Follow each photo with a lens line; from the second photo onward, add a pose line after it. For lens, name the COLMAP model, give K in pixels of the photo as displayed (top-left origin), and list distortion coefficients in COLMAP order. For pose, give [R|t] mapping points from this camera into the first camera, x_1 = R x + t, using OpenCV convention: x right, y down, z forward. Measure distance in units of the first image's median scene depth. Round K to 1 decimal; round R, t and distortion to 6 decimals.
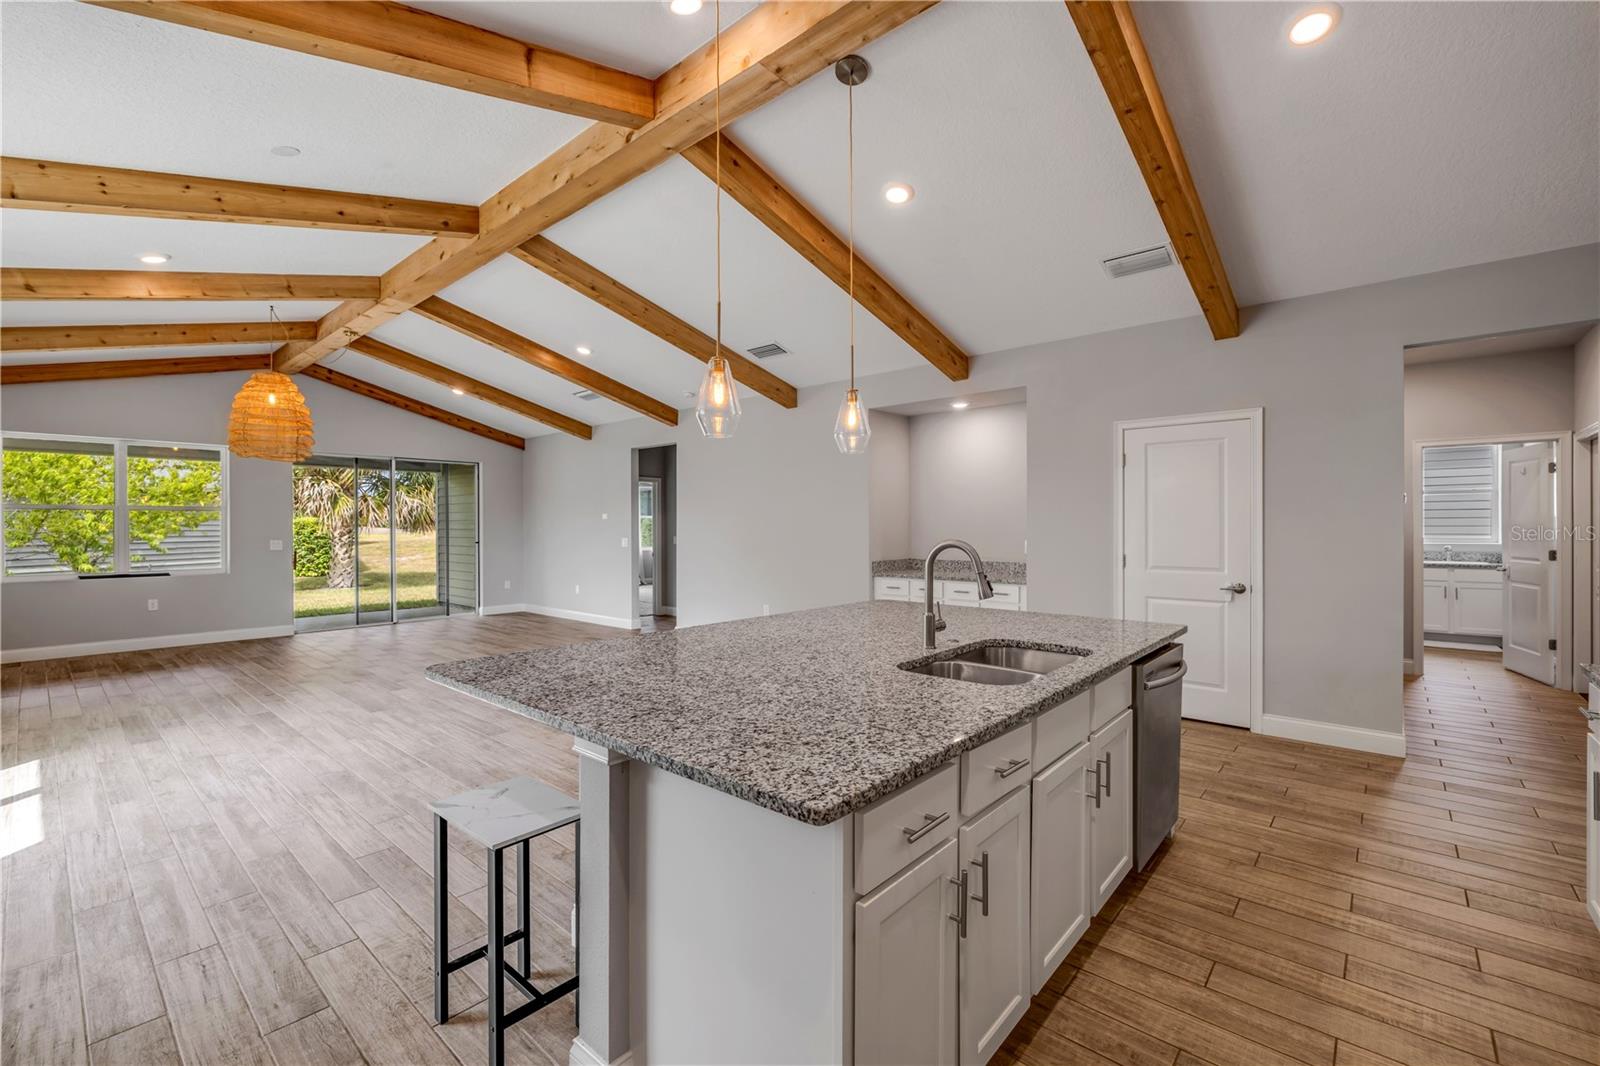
lens RADIAL K [[676.7, 0, 786.0], [0, 676.7, 530.5], [0, 0, 1]] dist [-0.002393, 0.000154]
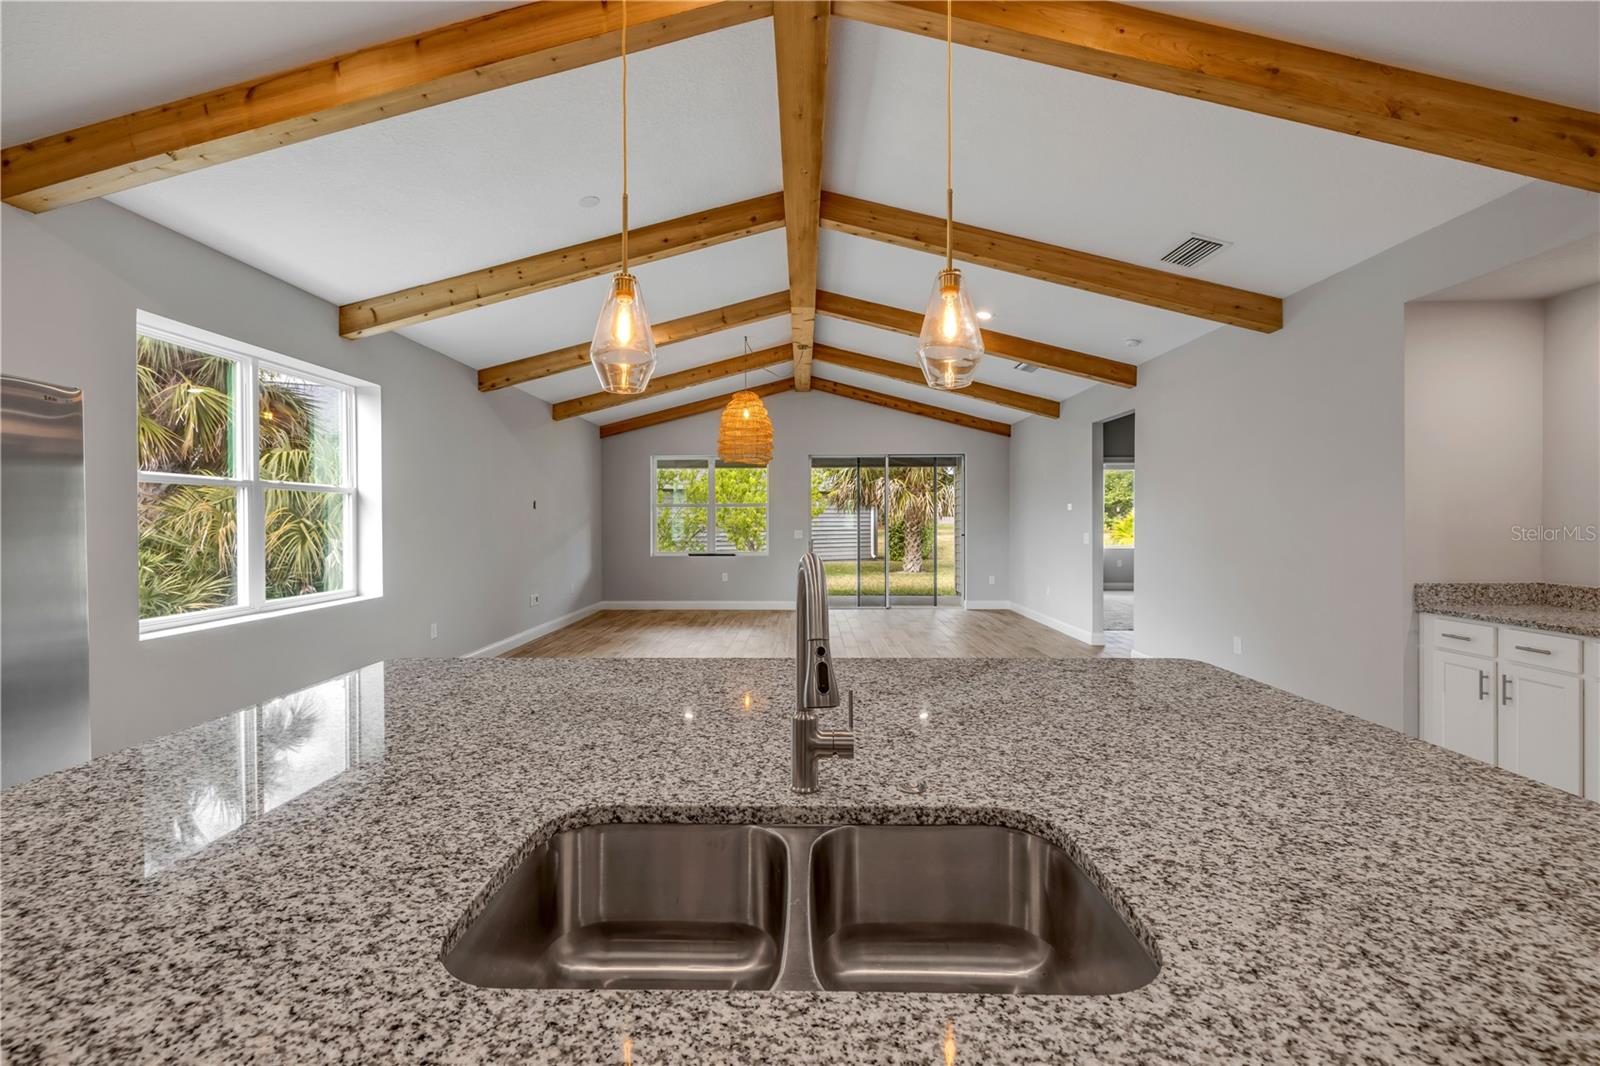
lens RADIAL K [[676.7, 0, 788.4], [0, 676.7, 525.4], [0, 0, 1]] dist [-0.002393, 0.000154]
pose [[0.649925, 0.007605, -0.759960, 0.256812], [-0.004538, 0.999971, 0.006127, -0.002781], [0.759984, -0.000534, 0.649941, 0.326515]]
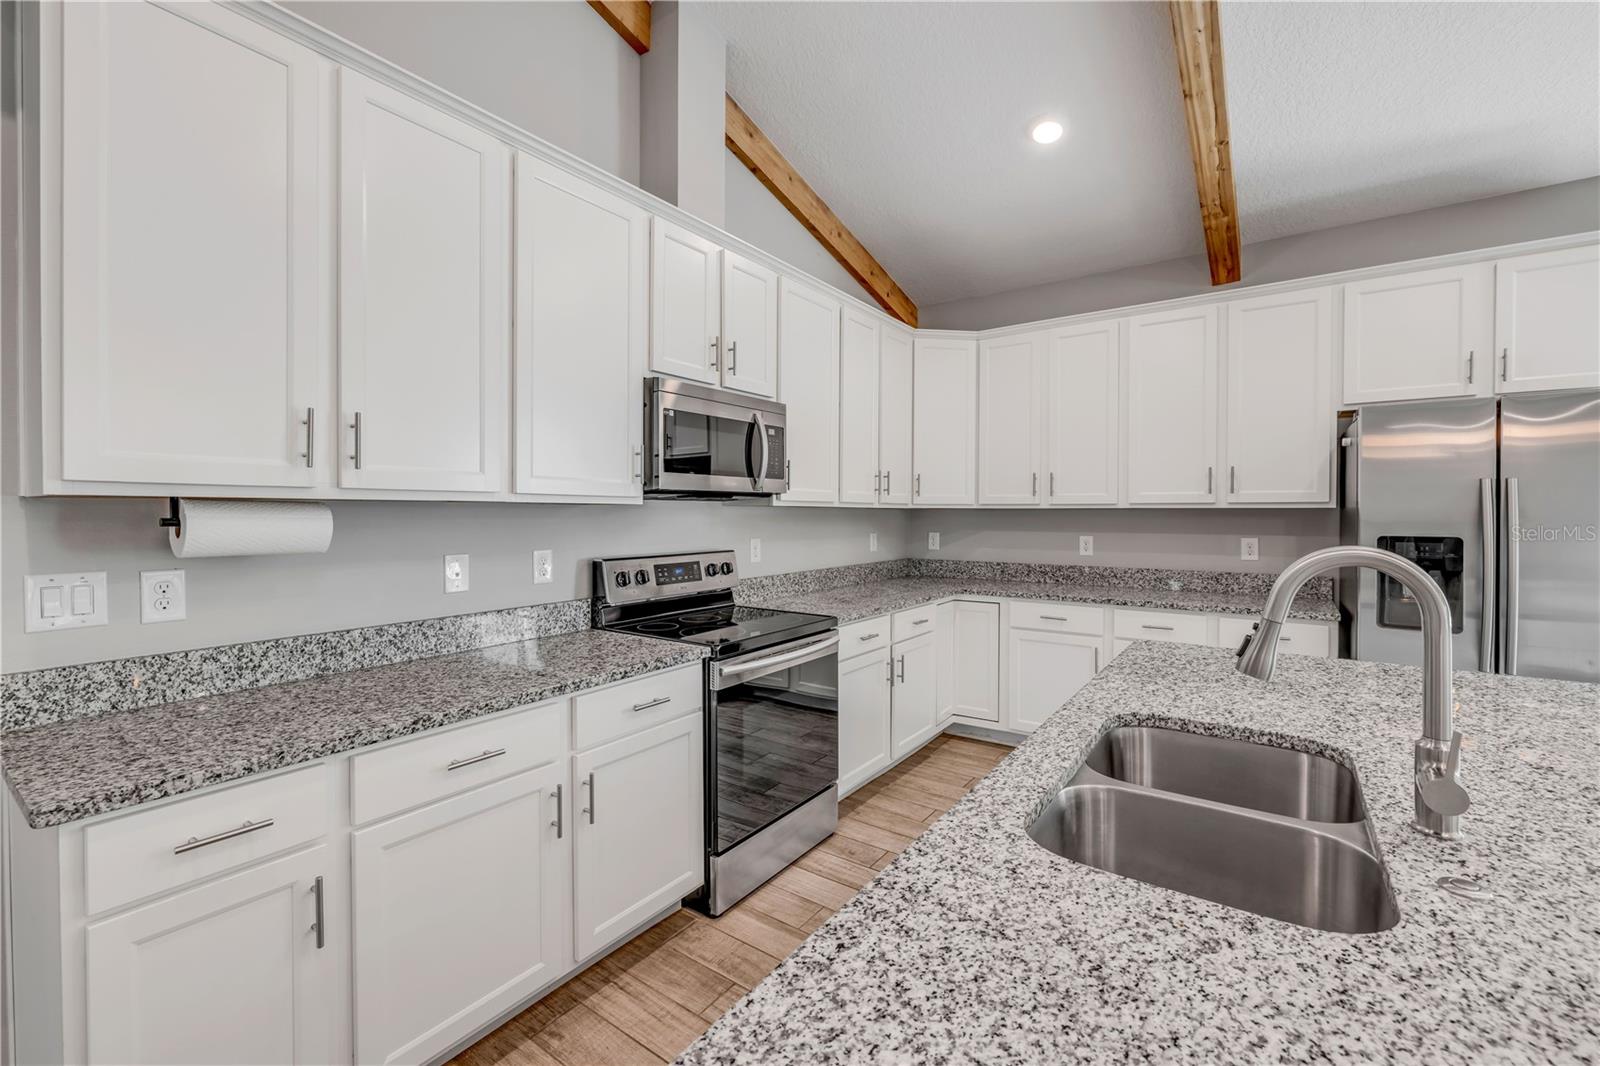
lens RADIAL K [[676.7, 0, 796.5], [0, 676.7, 522.4], [0, 0, 1]] dist [-0.002393, 0.000154]
pose [[-0.994595, 0.006613, -0.103618, 0.285841], [0.004165, 0.999708, 0.023820, -0.005789], [0.103745, 0.023260, -0.994332, 0.631177]]
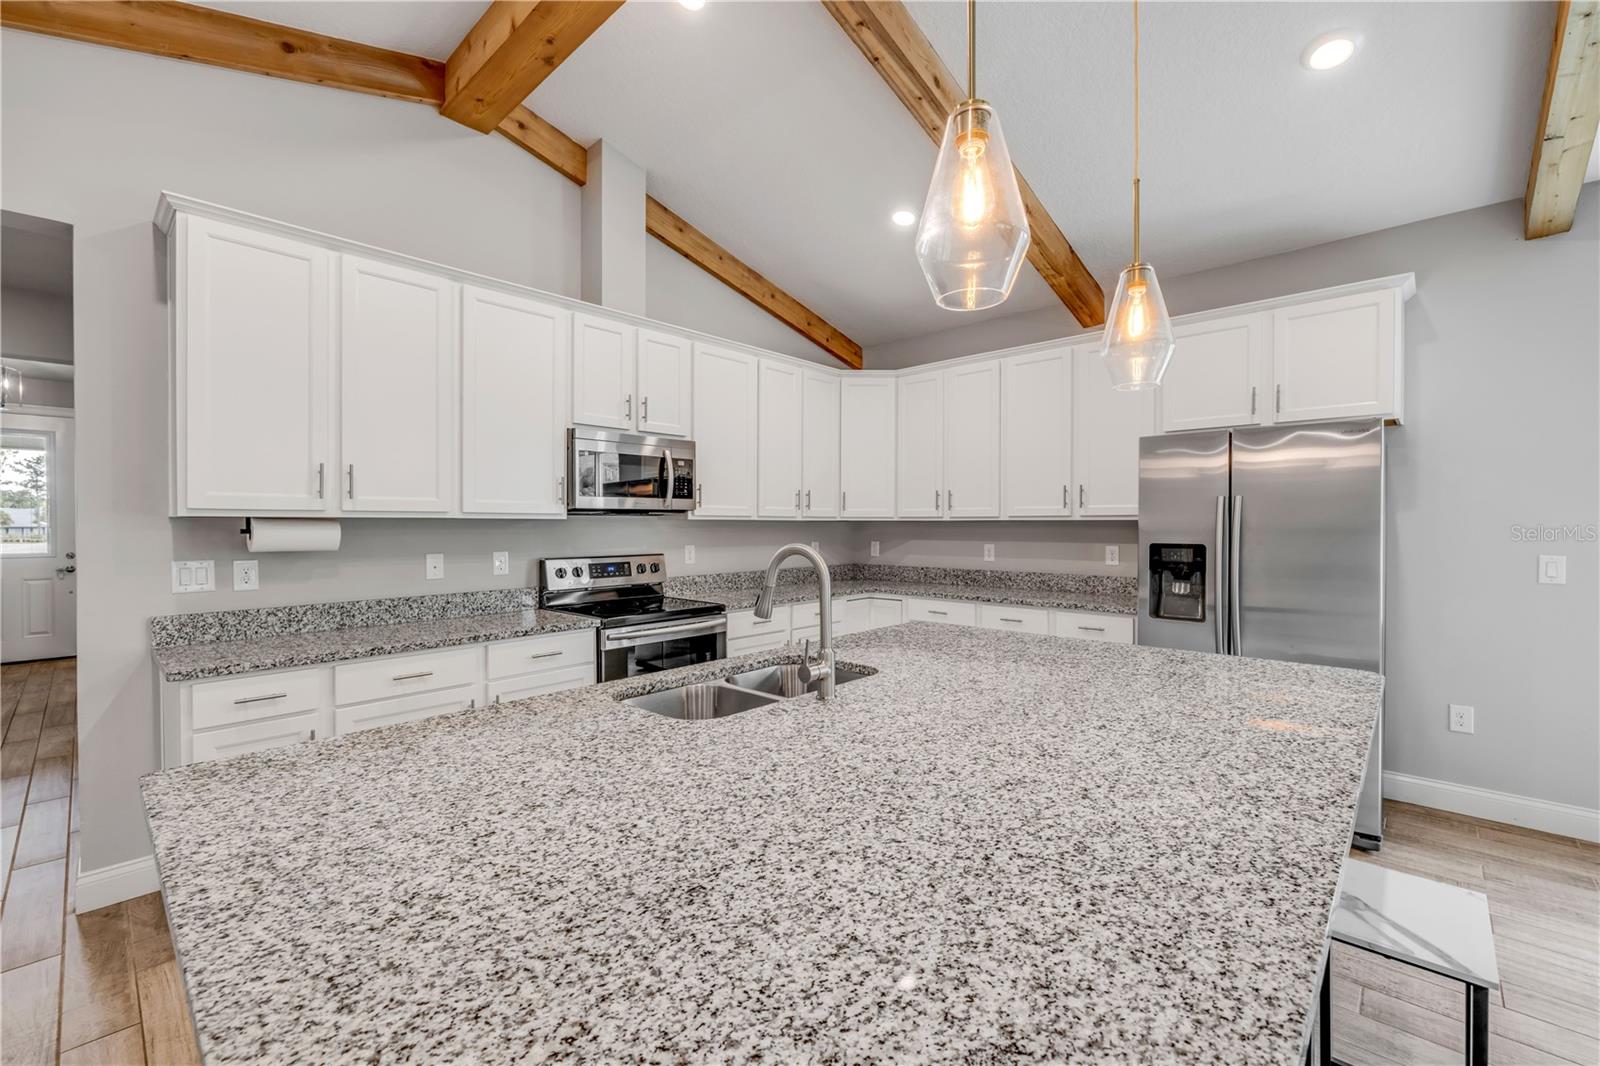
lens RADIAL K [[676.7, 0, 796.2], [0, 676.7, 533.0], [0, 0, 1]] dist [-0.002393, 0.000154]
pose [[-0.999577, 0.007096, 0.028192, 0.101612], [0.007704, 0.999739, 0.021520, -0.006590], [-0.028032, 0.021728, -0.999371, 0.803790]]
